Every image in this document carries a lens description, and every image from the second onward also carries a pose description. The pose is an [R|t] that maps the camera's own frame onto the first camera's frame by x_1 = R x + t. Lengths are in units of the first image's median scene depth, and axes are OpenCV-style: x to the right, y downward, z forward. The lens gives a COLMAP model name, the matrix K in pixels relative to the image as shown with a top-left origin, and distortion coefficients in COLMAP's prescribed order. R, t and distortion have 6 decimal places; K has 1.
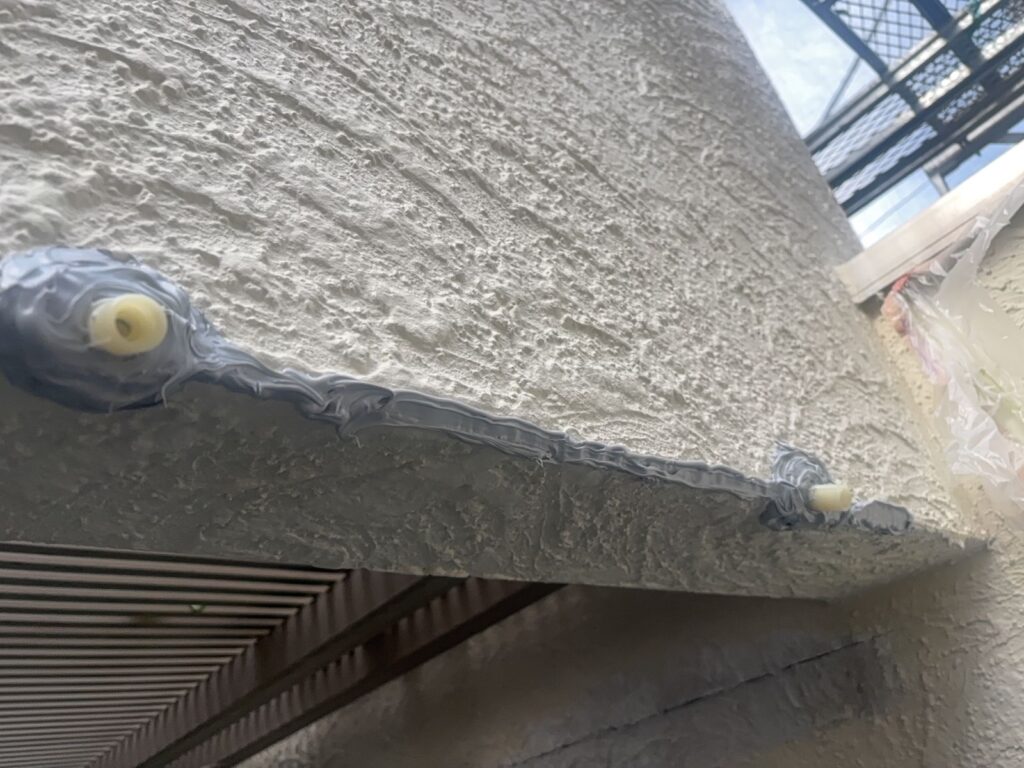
lens RADIAL K [[770.4, 0, 512.0], [0, 770.4, 384.0], [0, 0, 1]] dist [-0.008645, -0.008086]
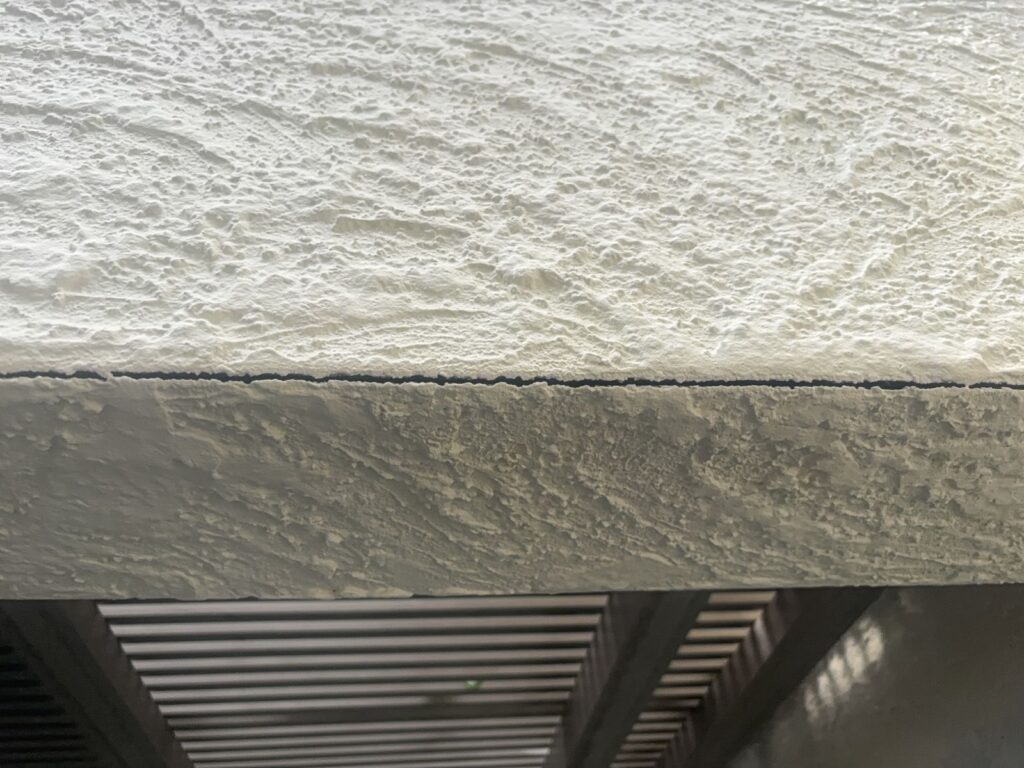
lens RADIAL K [[770.4, 0, 512.0], [0, 770.4, 384.0], [0, 0, 1]] dist [-0.008645, -0.008086]
pose [[0.826206, -0.266115, -0.496555, 0.562752], [0.216778, 0.963711, -0.155781, 0.229329], [0.519991, 0.021065, 0.853912, 0.488003]]
